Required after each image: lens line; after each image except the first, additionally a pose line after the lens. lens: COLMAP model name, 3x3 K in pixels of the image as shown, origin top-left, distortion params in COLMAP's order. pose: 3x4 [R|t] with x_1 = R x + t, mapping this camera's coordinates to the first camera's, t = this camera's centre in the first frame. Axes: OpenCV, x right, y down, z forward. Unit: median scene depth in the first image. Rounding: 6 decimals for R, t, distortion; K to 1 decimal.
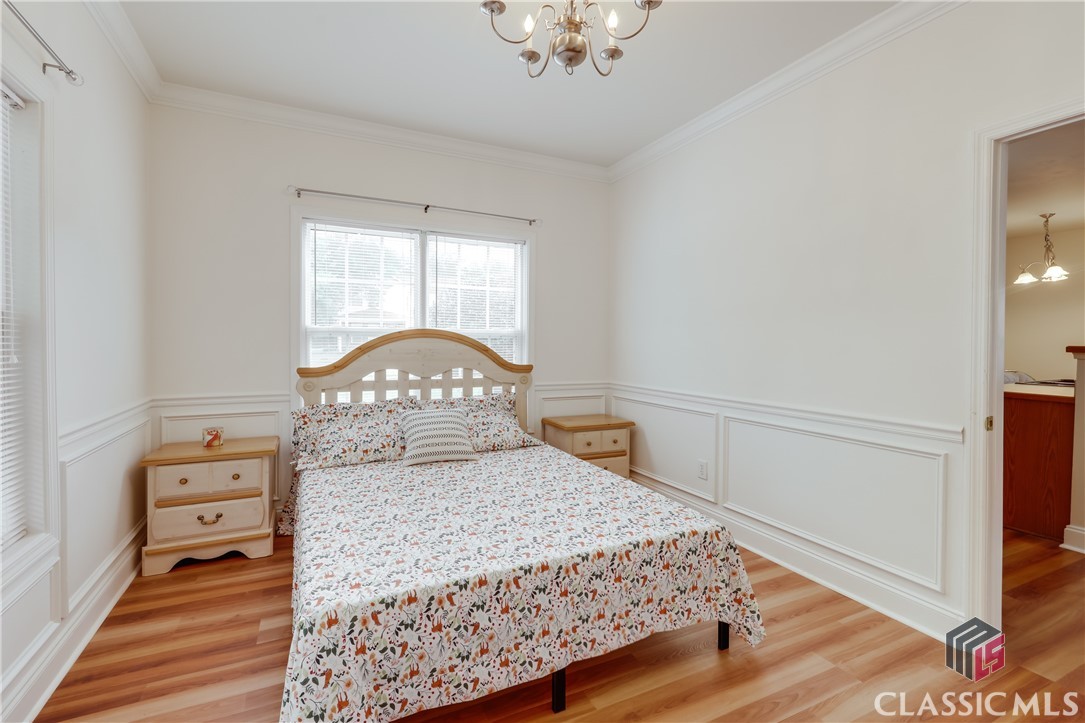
lens RADIAL K [[475.7, 0, 533.1], [0, 475.7, 338.7], [0, 0, 1]] dist [0.000522, -0.000023]
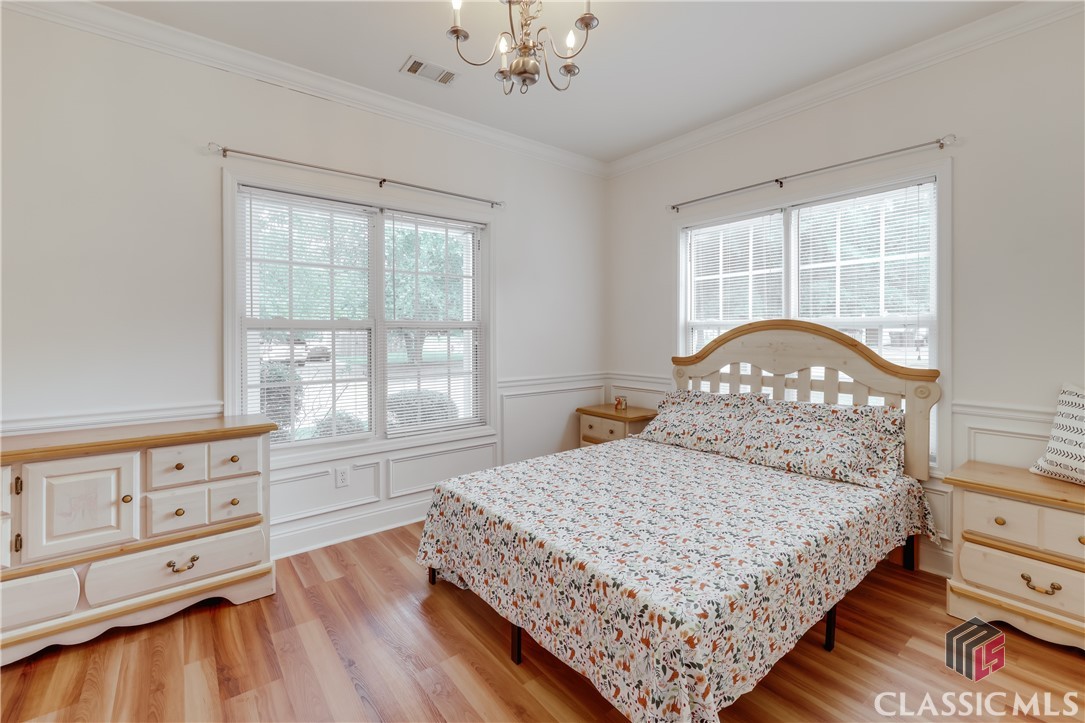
lens RADIAL K [[475.7, 0, 533.1], [0, 475.7, 338.7], [0, 0, 1]] dist [0.000522, -0.000023]
pose [[0.211196, 0.001190, -0.977443, 0.547193], [0.007328, 0.999969, 0.002801, 0.009350], [0.977416, -0.007755, 0.211180, 0.381286]]
